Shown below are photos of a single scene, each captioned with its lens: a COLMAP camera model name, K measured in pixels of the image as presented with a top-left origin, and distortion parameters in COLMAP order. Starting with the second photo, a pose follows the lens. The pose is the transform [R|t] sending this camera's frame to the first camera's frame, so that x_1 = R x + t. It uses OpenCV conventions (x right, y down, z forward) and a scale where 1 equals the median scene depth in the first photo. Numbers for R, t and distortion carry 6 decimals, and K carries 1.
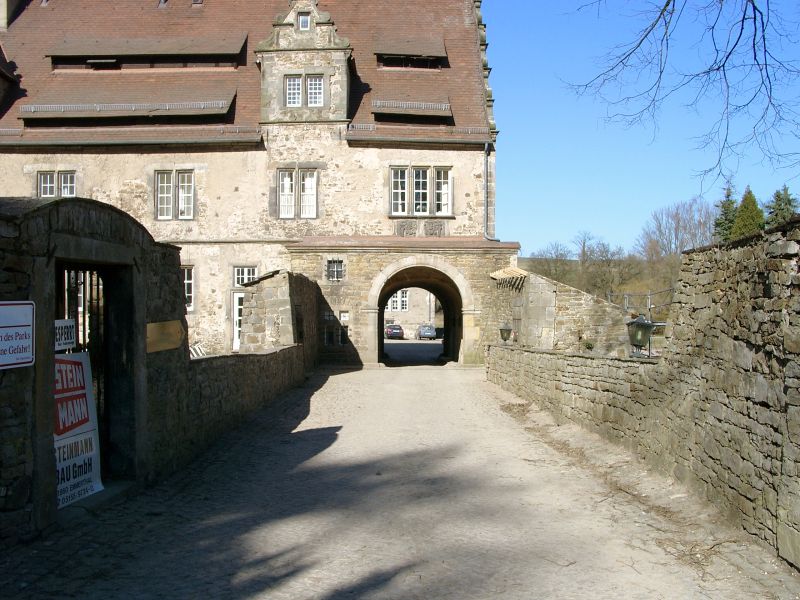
lens RADIAL K [[793.2, 0, 404.5], [0, 793.2, 295.4], [0, 0, 1]] dist [-0.108267, 0.000000]
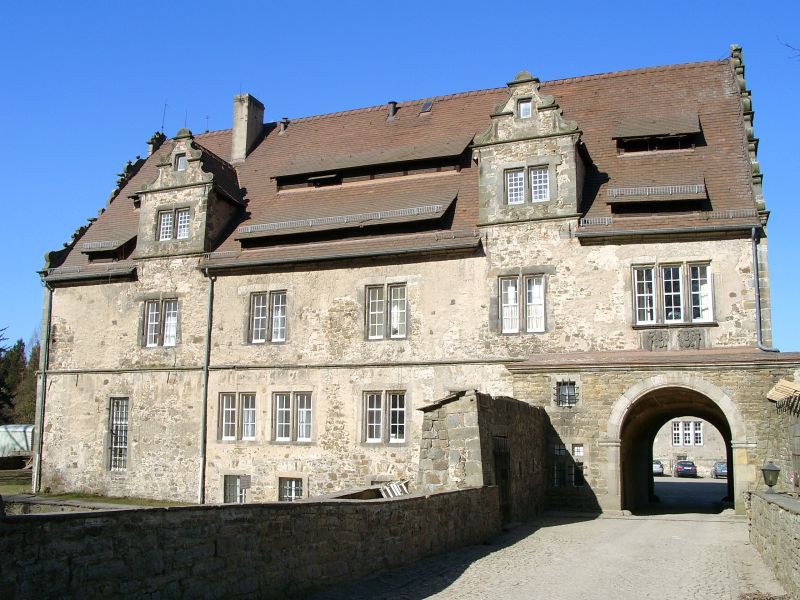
lens RADIAL K [[793.2, 0, 417.9], [0, 793.2, 316.1], [0, 0, 1]] dist [-0.108267, 0.000000]
pose [[0.933557, -0.046598, -0.355387, 0.061618], [-0.004513, 0.989907, -0.141650, 0.004803], [0.358401, 0.133842, 0.923924, 0.176678]]
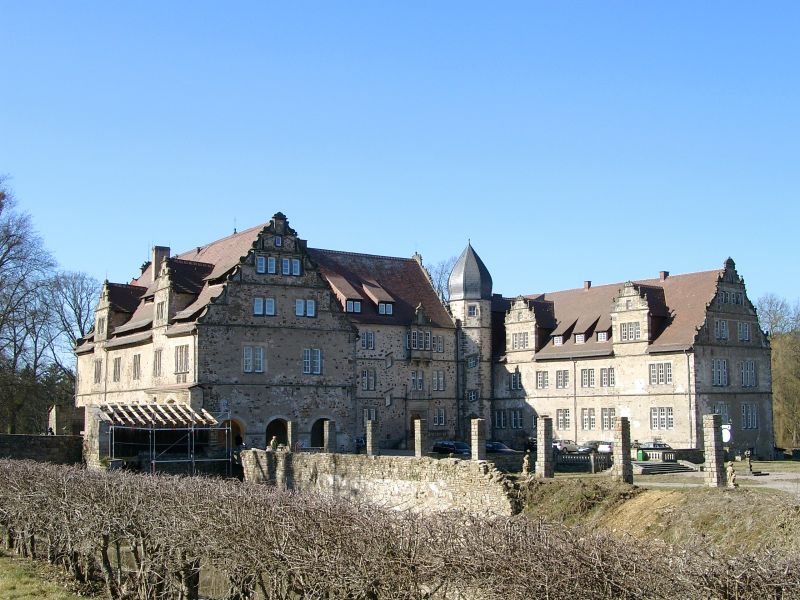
lens RADIAL K [[1087.7, 0, 412.9], [0, 1087.7, 299.8], [0, 0, 1]] dist [-0.087817, 0.000000]
pose [[0.553462, -0.101010, -0.826727, 2.474355], [0.010574, 0.993391, -0.114295, 0.029218], [0.832808, 0.054516, 0.550872, 0.028688]]
